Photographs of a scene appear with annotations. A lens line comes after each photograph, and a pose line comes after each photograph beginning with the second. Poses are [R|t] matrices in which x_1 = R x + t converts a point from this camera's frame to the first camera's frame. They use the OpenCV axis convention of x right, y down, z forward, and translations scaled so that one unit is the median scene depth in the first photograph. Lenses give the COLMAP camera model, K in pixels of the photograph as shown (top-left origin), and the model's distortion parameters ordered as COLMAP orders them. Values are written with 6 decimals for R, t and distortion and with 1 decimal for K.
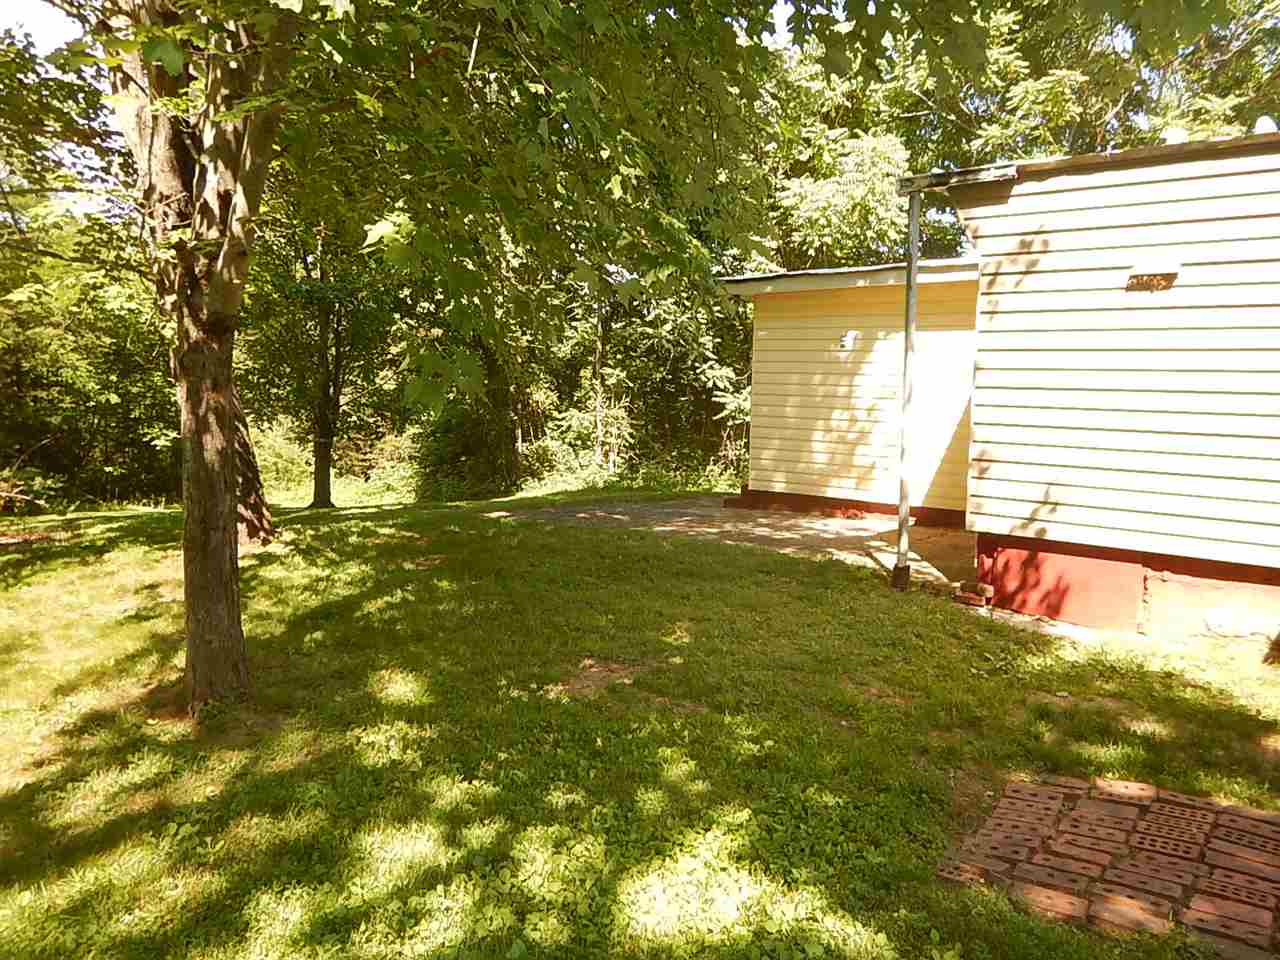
lens RADIAL K [[951.7, 0, 638.8], [0, 951.7, 490.4], [0, 0, 1]] dist [-0.058904, -0.076470]
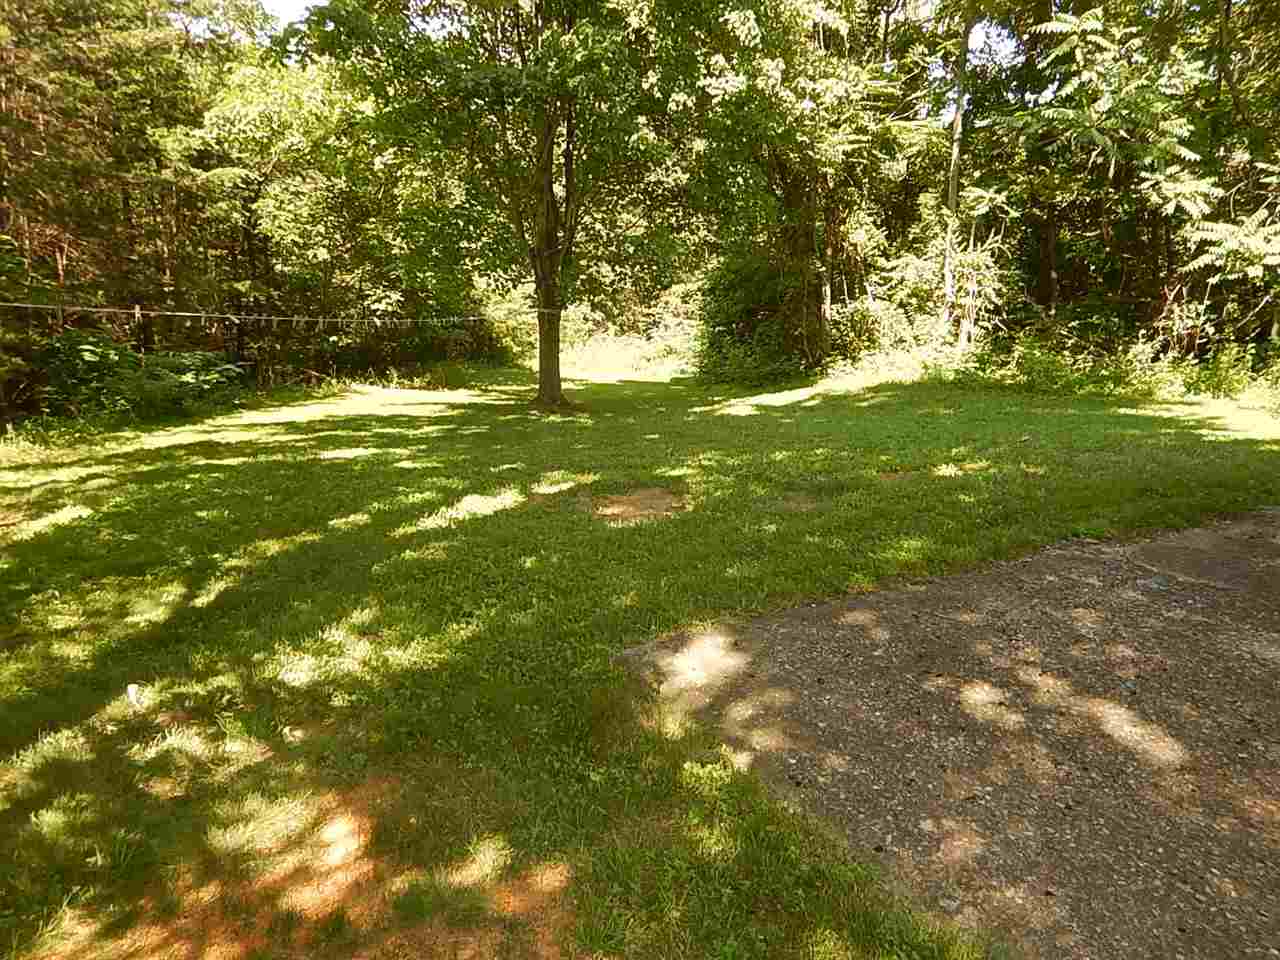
lens RADIAL K [[898.8, 0, 623.6], [0, 898.8, 481.3], [0, 0, 1]] dist [0.001333, -0.006471]
pose [[0.938650, 0.059999, -0.339612, -0.032597], [-0.000048, 0.984773, 0.173847, -0.037414], [0.344872, -0.163165, 0.924360, 0.307481]]
